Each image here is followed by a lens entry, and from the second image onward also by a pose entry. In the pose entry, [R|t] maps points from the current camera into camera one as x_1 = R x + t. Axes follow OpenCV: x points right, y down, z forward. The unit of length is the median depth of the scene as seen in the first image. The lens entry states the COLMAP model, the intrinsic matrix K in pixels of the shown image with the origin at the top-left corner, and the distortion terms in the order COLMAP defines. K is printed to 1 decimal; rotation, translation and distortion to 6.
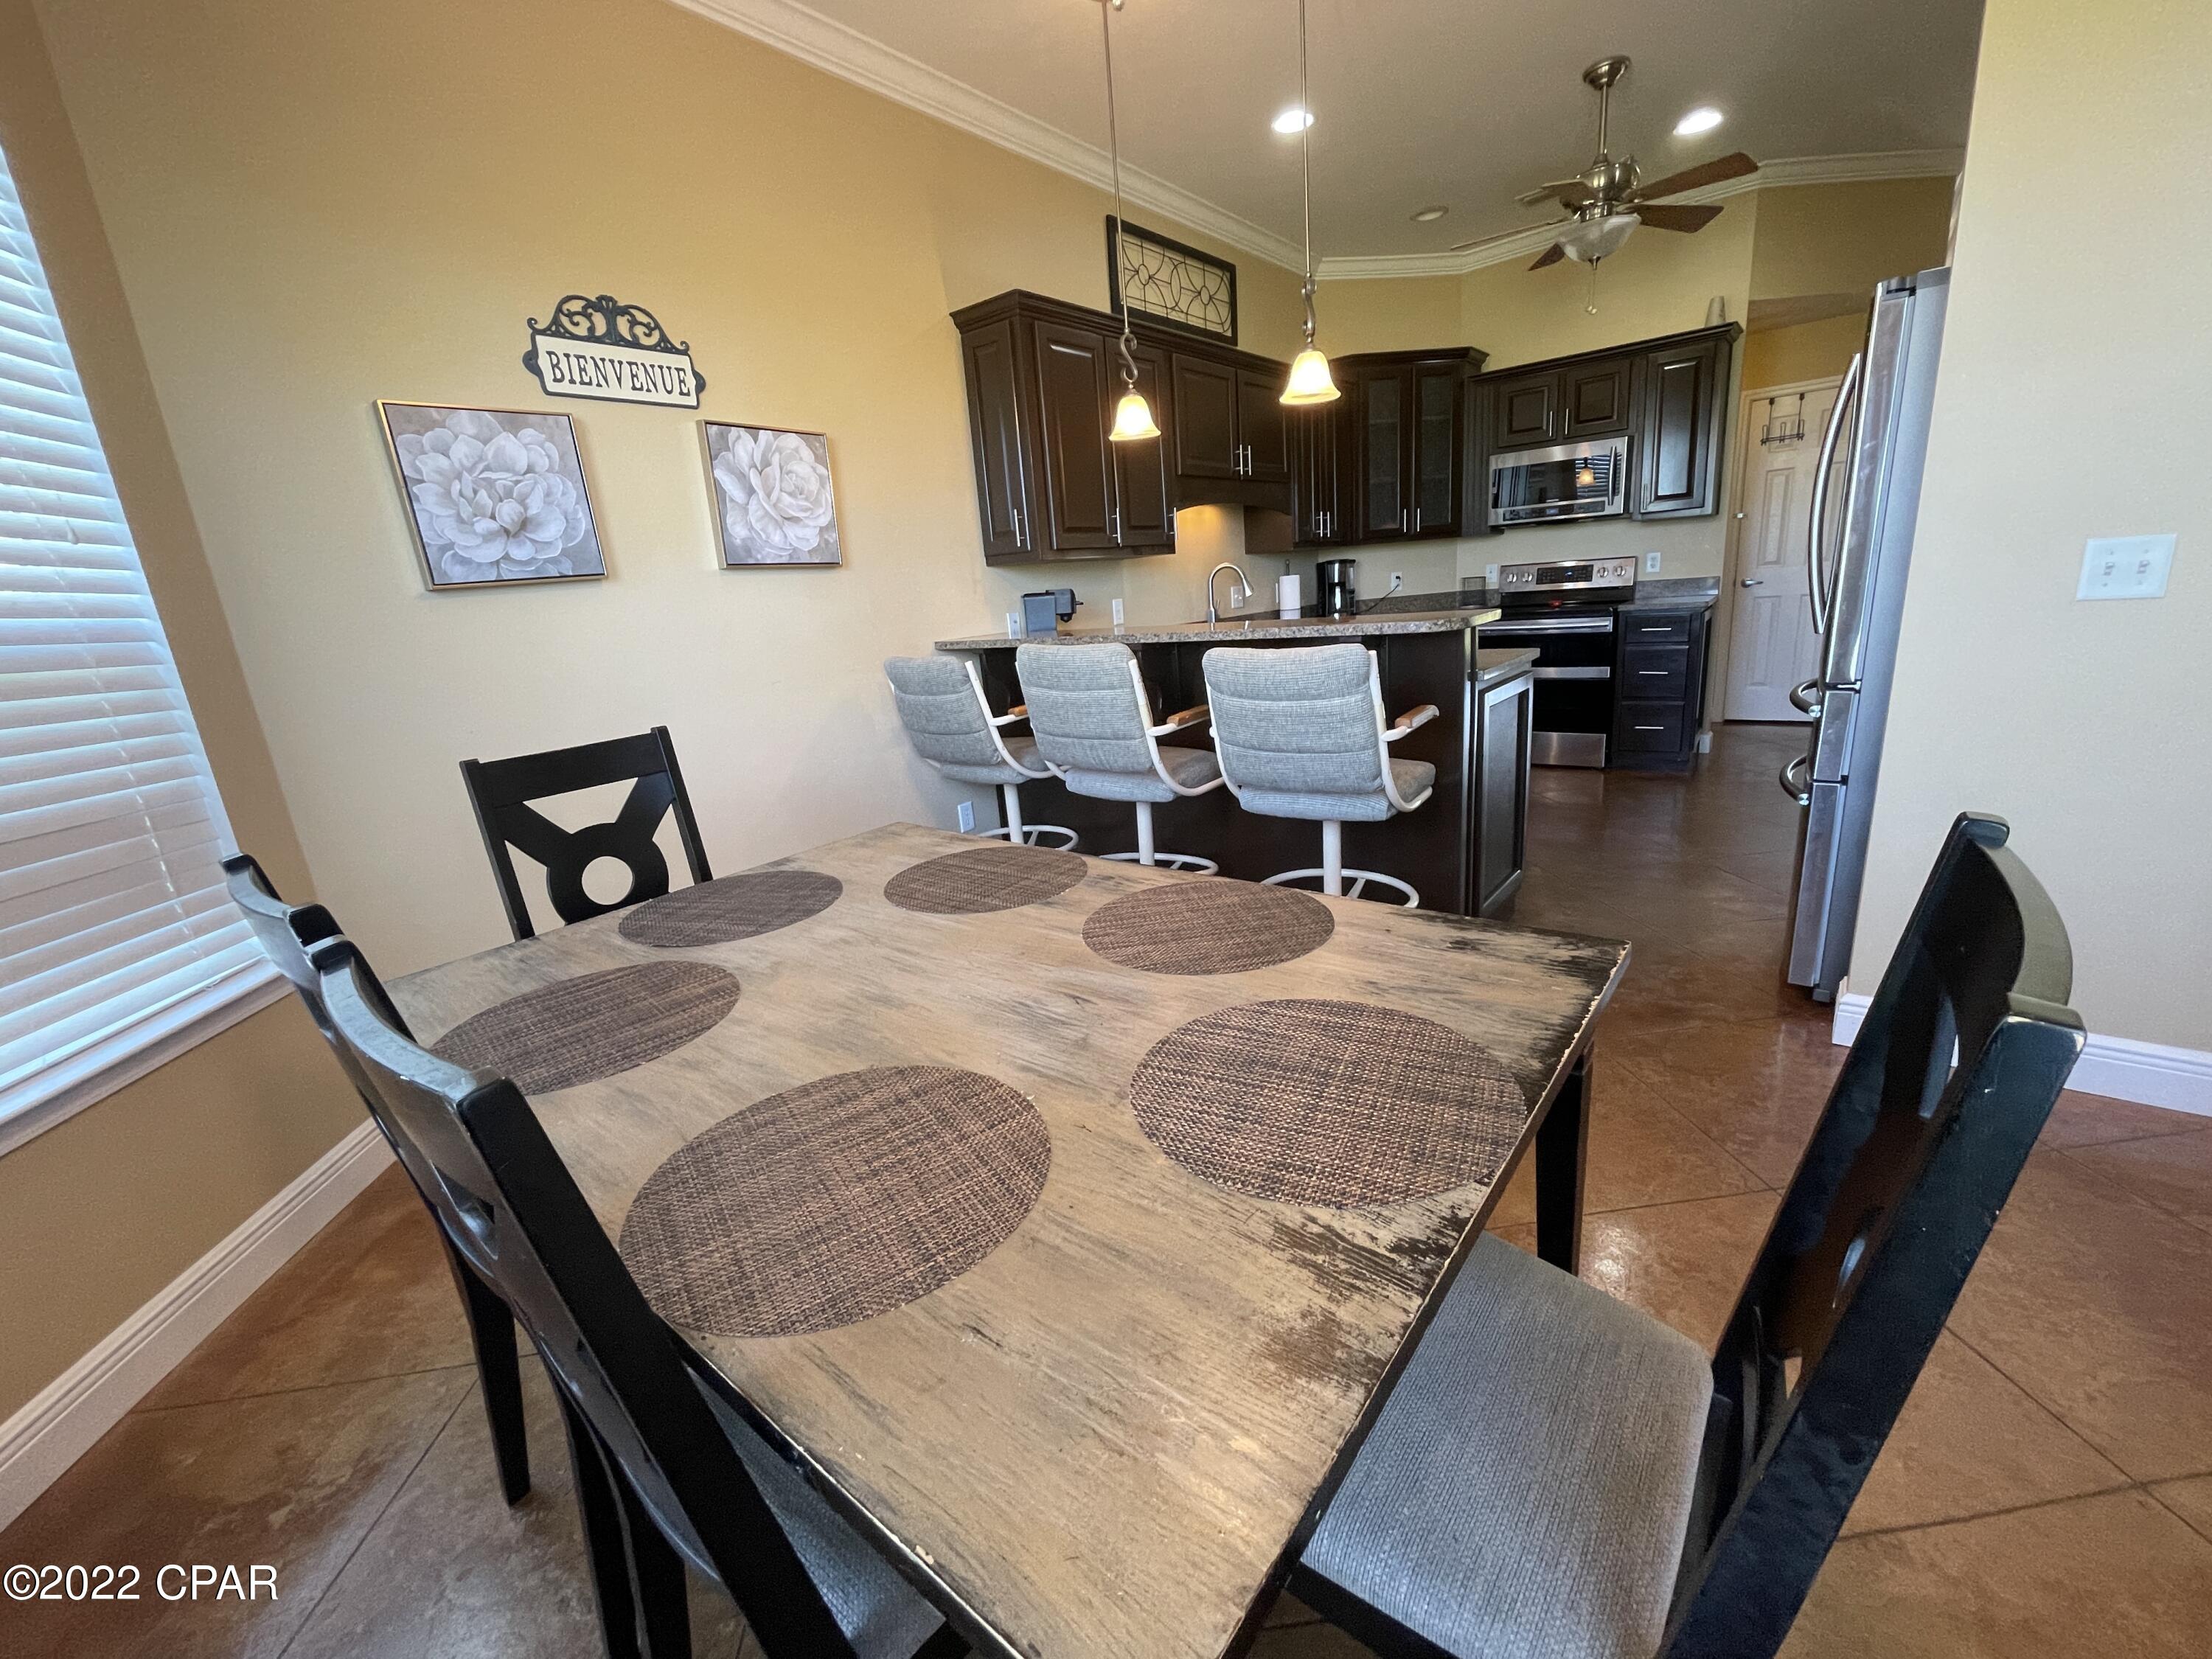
lens RADIAL K [[896.7, 0, 1103.6], [0, 896.7, 828.9], [0, 0, 1]] dist [-0.005127, 0.000426]
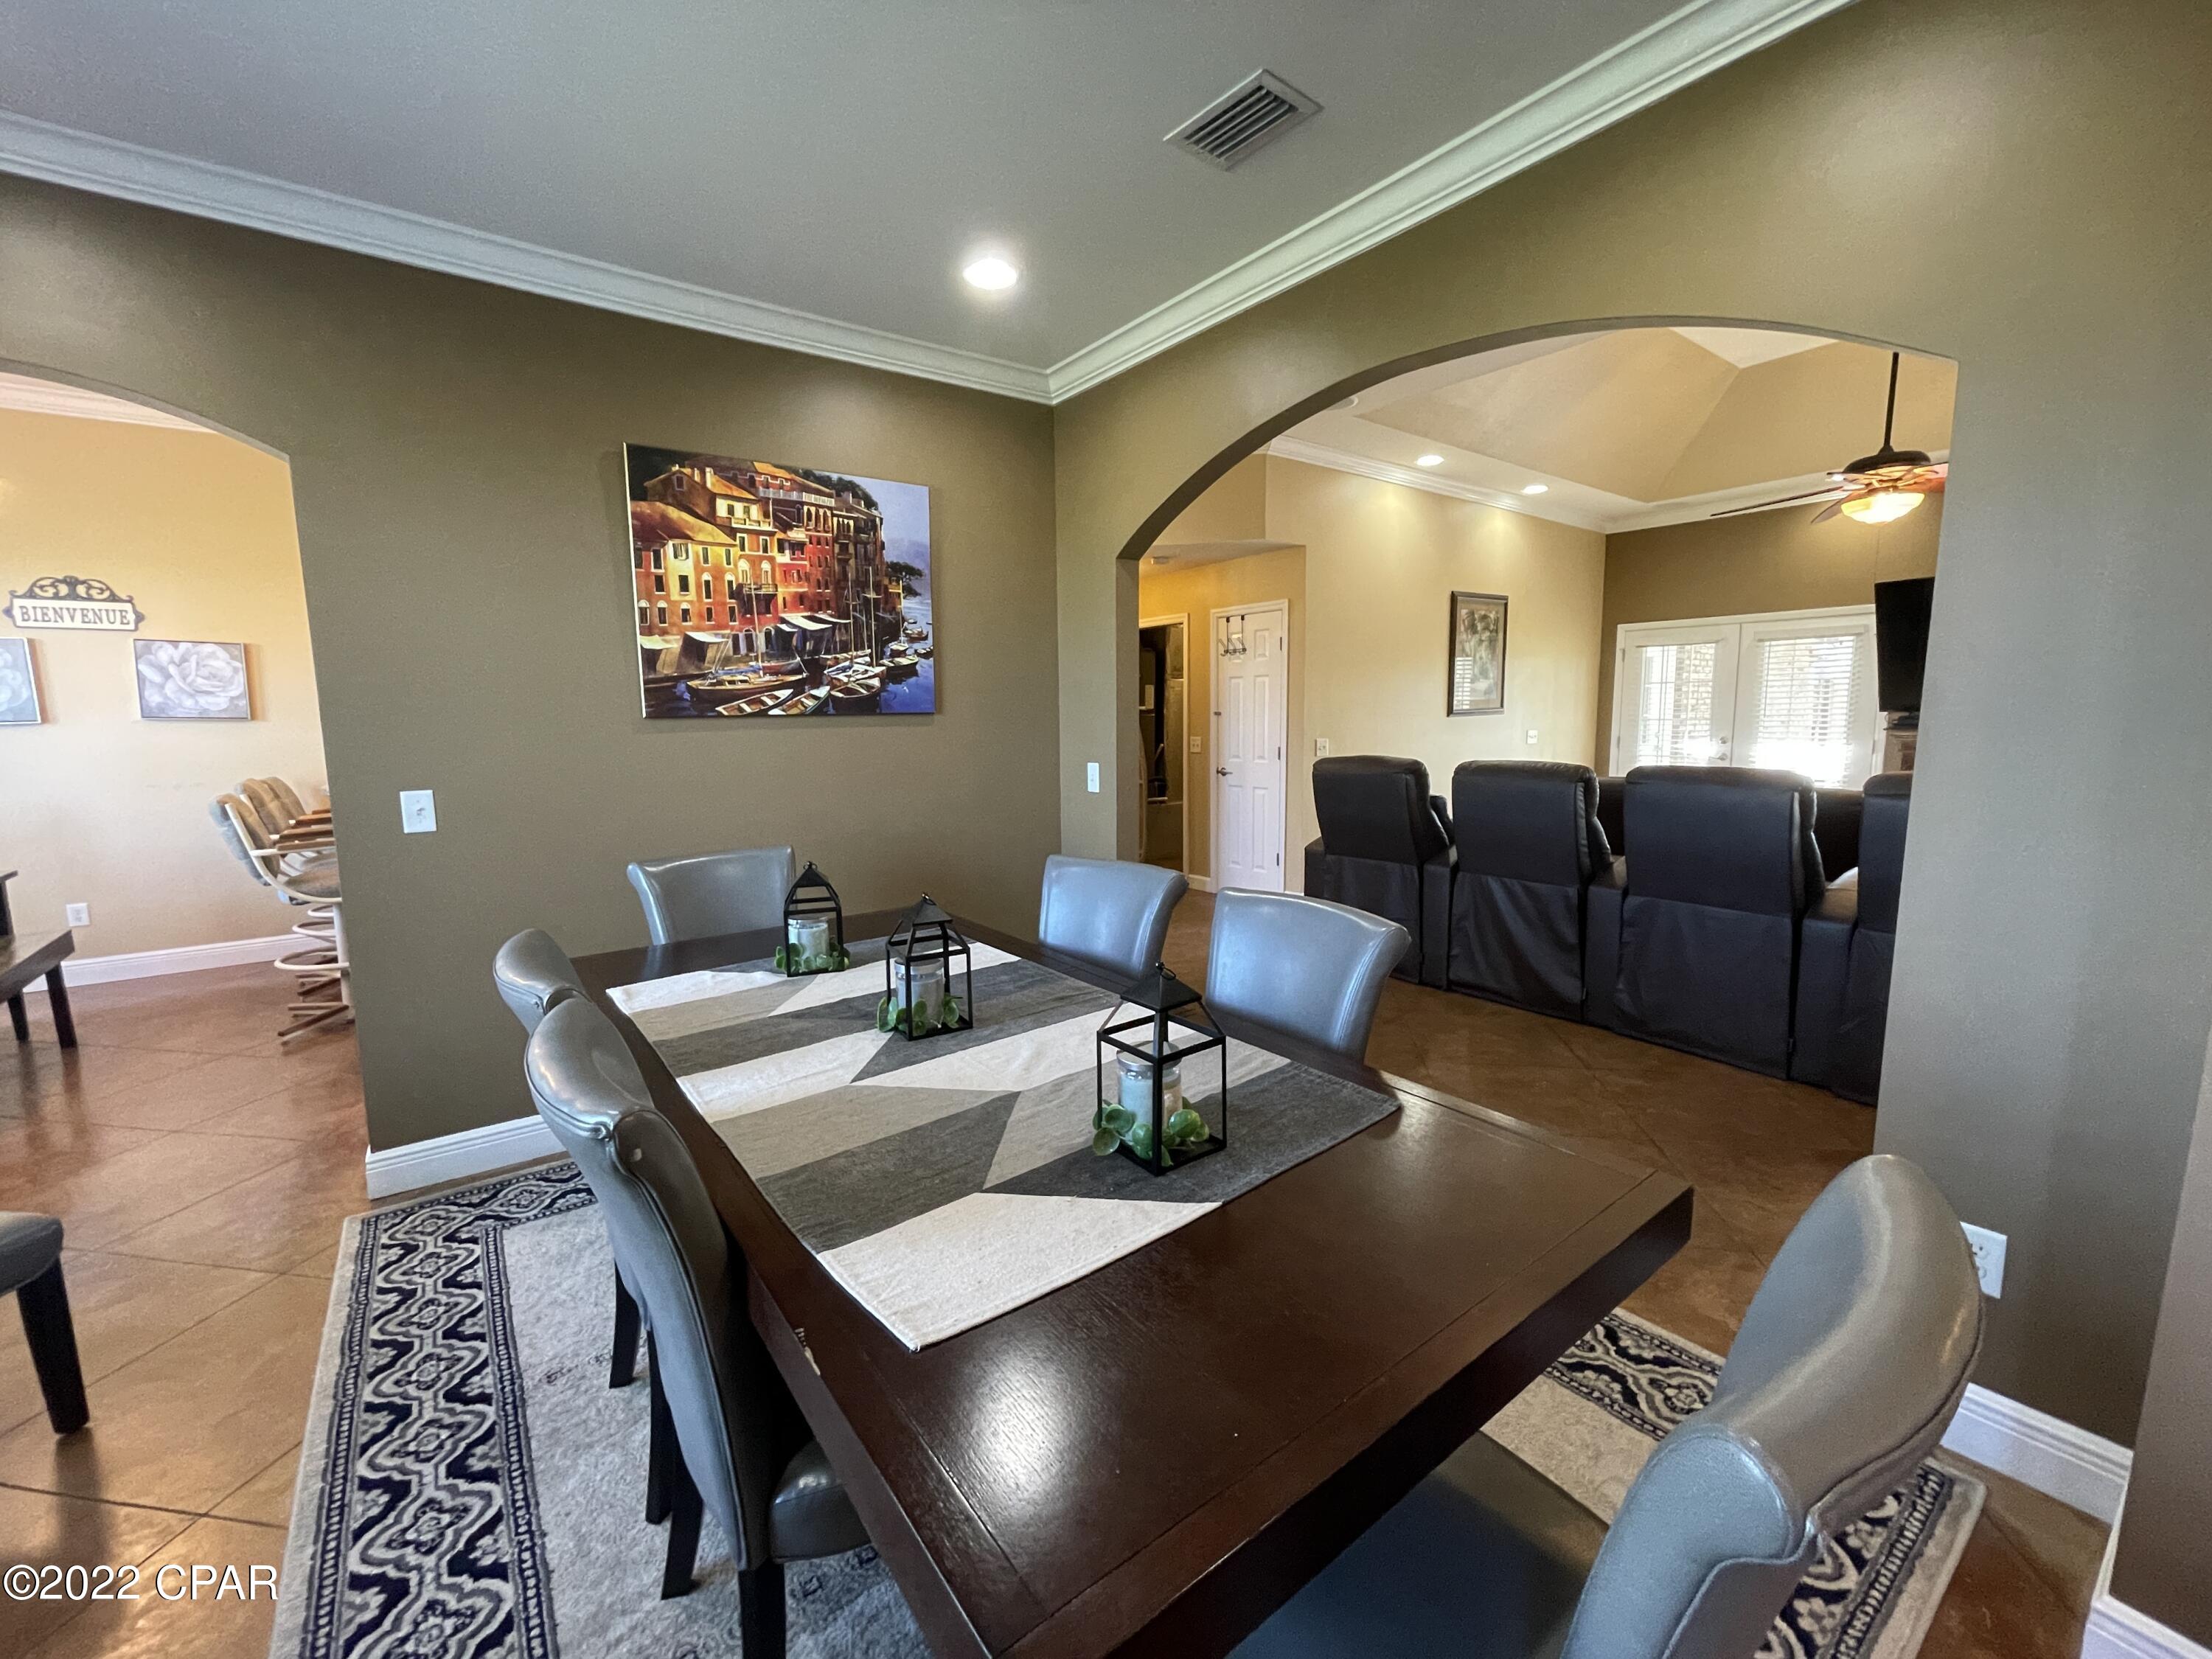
lens RADIAL K [[896.7, 0, 1105.4], [0, 896.7, 829.3], [0, 0, 1]] dist [-0.005127, 0.000426]
pose [[0.968901, 0.100505, -0.226117, 1.199735], [-0.127342, 0.986029, -0.107380, -0.091722], [0.212166, 0.132835, 0.968163, -0.158458]]
